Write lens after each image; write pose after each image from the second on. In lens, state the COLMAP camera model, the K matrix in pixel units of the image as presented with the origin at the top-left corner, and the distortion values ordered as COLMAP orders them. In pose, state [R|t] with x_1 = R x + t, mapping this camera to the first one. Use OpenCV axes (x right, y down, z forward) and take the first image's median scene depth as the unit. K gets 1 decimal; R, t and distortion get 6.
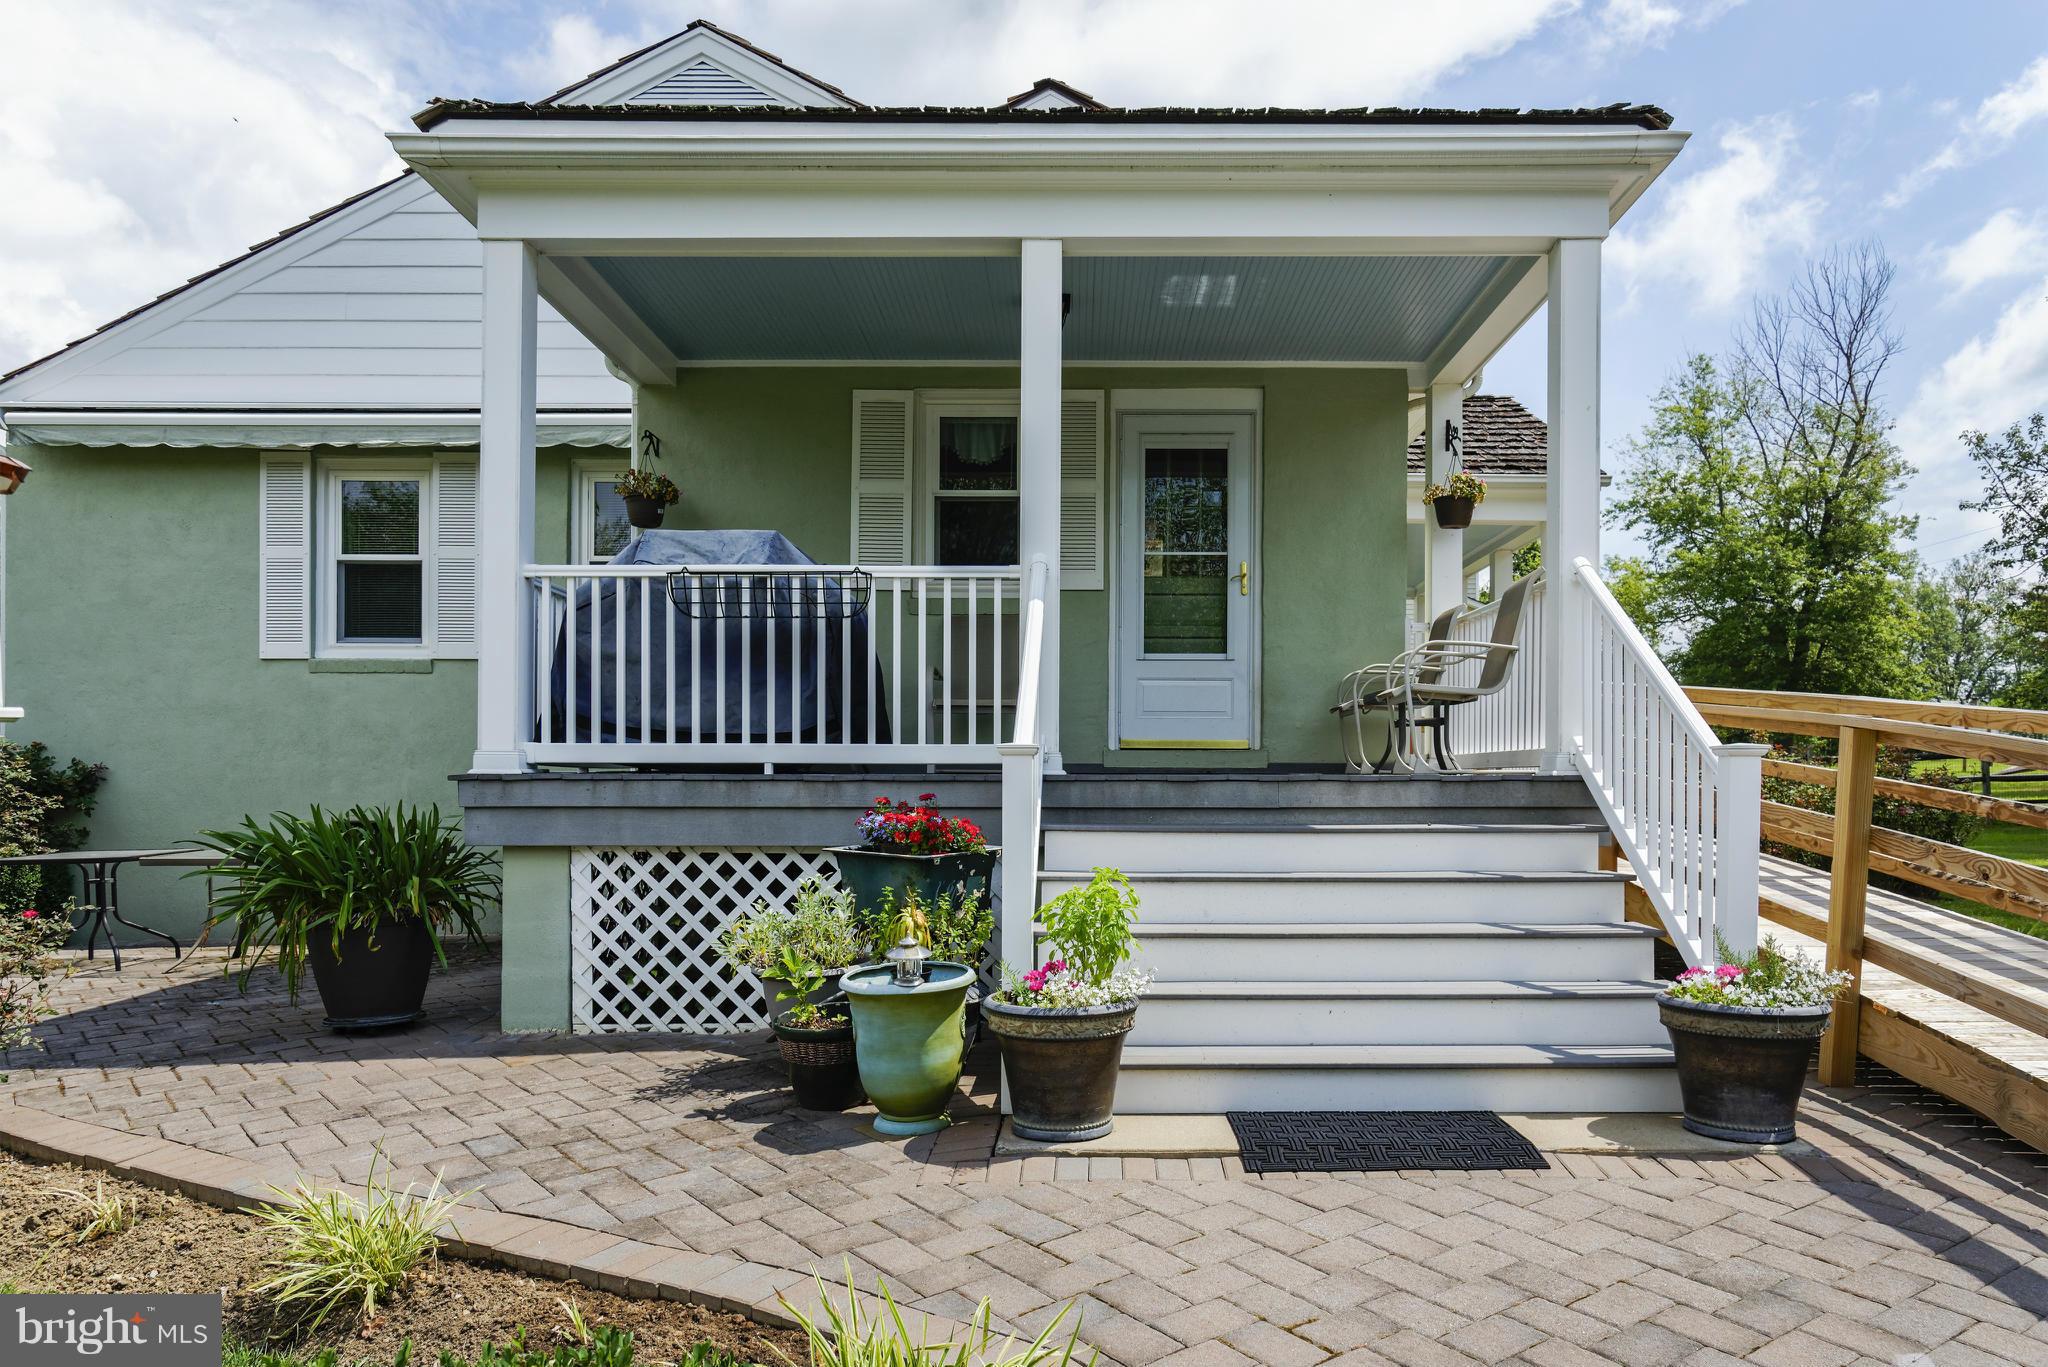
lens RADIAL K [[1505.8, 0, 1025.6], [0, 1505.8, 741.3], [0, 0, 1]] dist [0.047248, -0.002218]
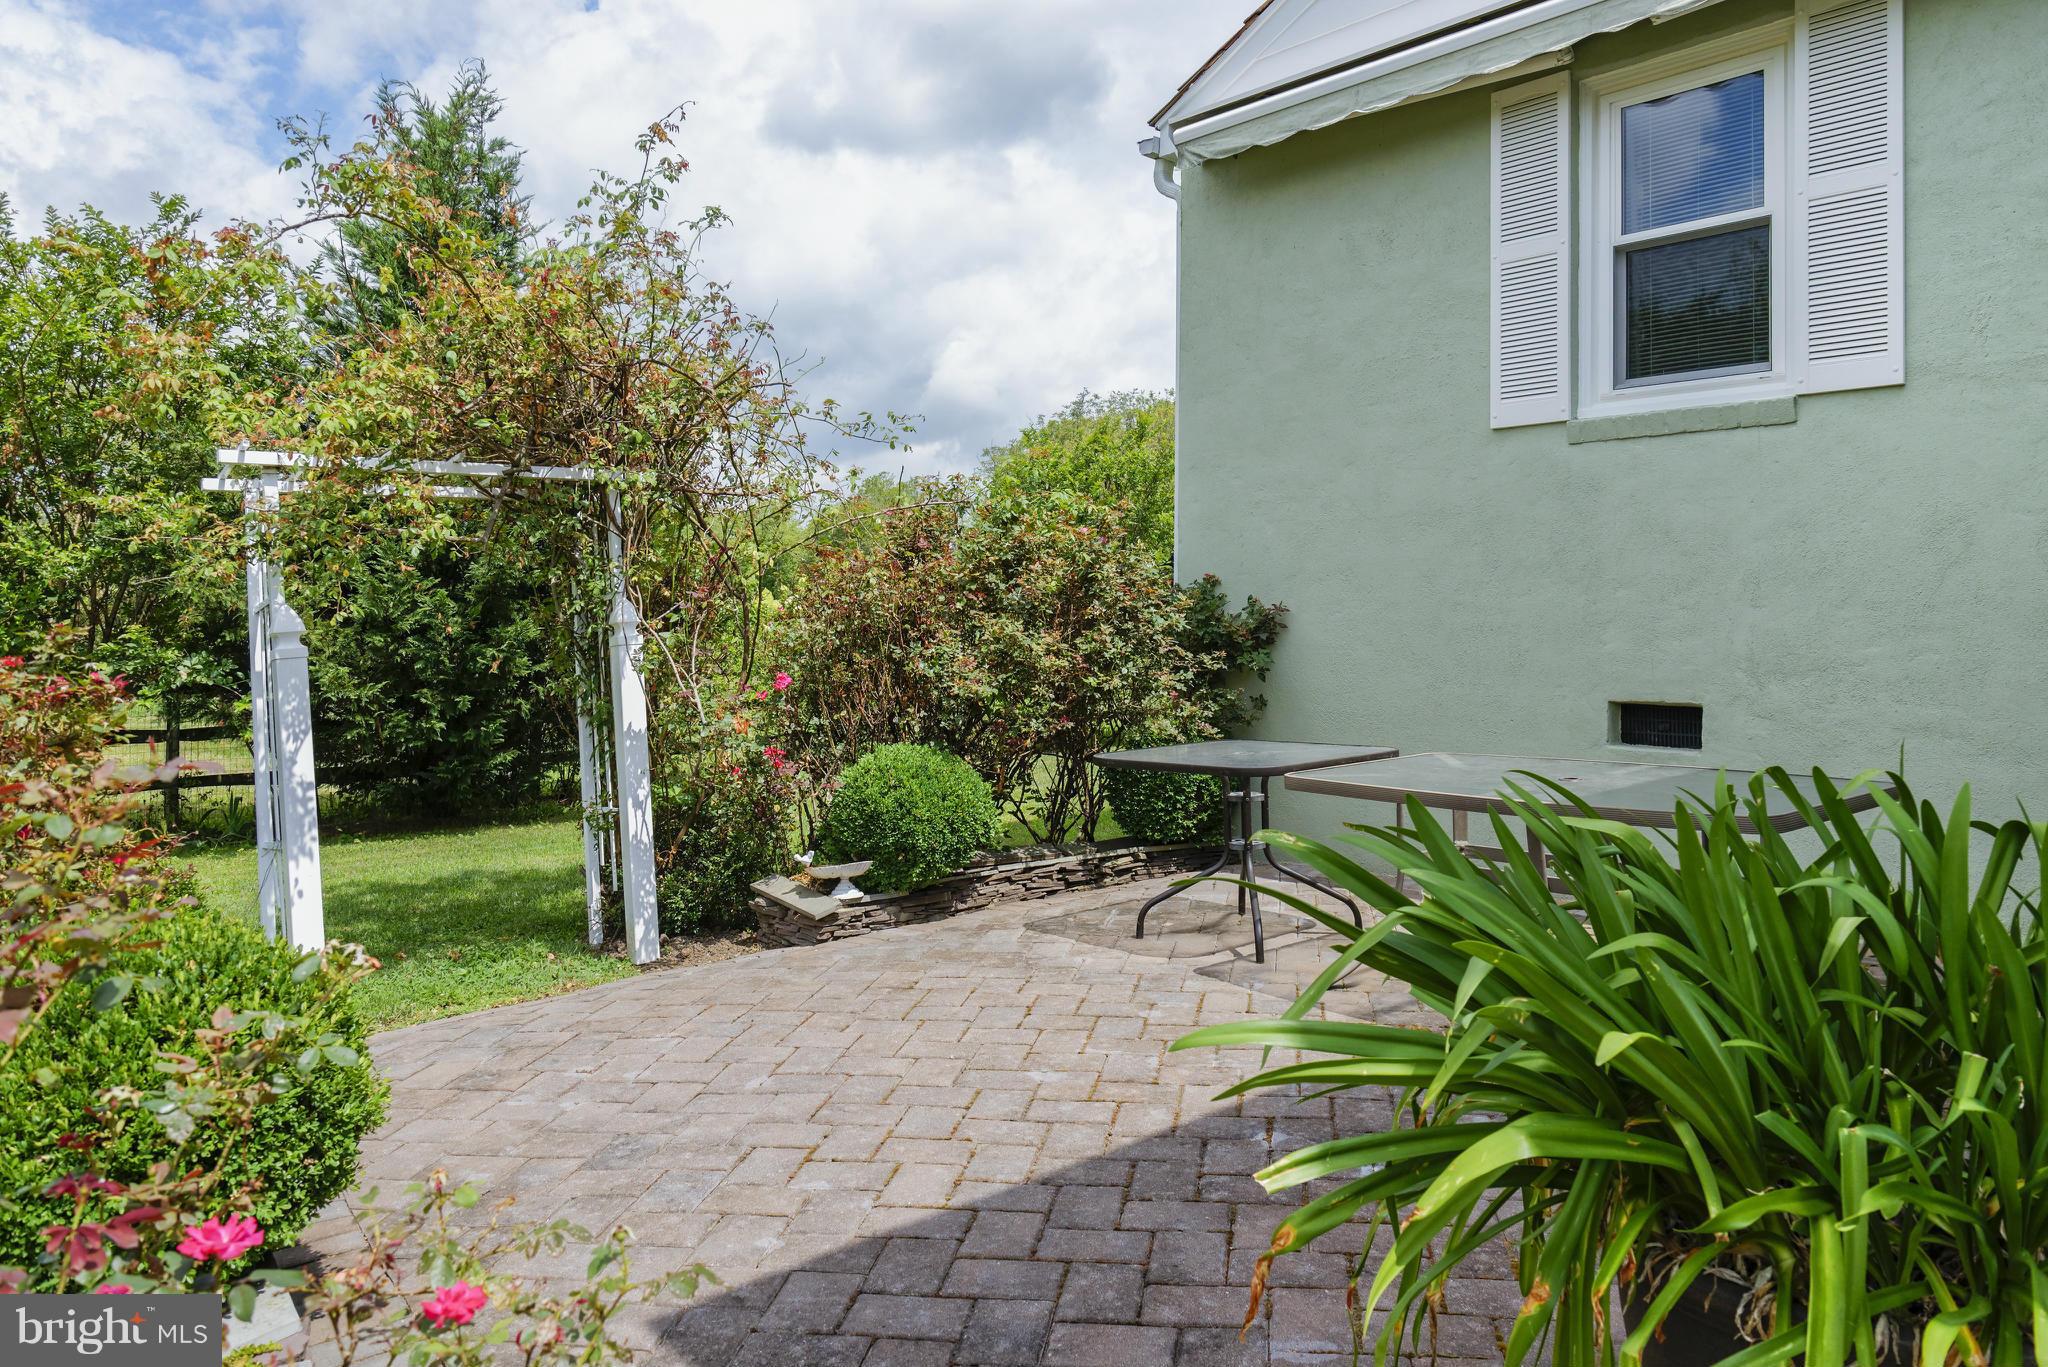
lens RADIAL K [[1393.8, 0, 1024.9], [0, 1393.8, 658.0], [0, 0, 1]] dist [0.003601, -0.019680]
pose [[0.698642, 0.018736, -0.715226, -0.233863], [0.020485, 0.998723, 0.046172, 0.007833], [0.715178, -0.046909, 0.697366, 0.477545]]
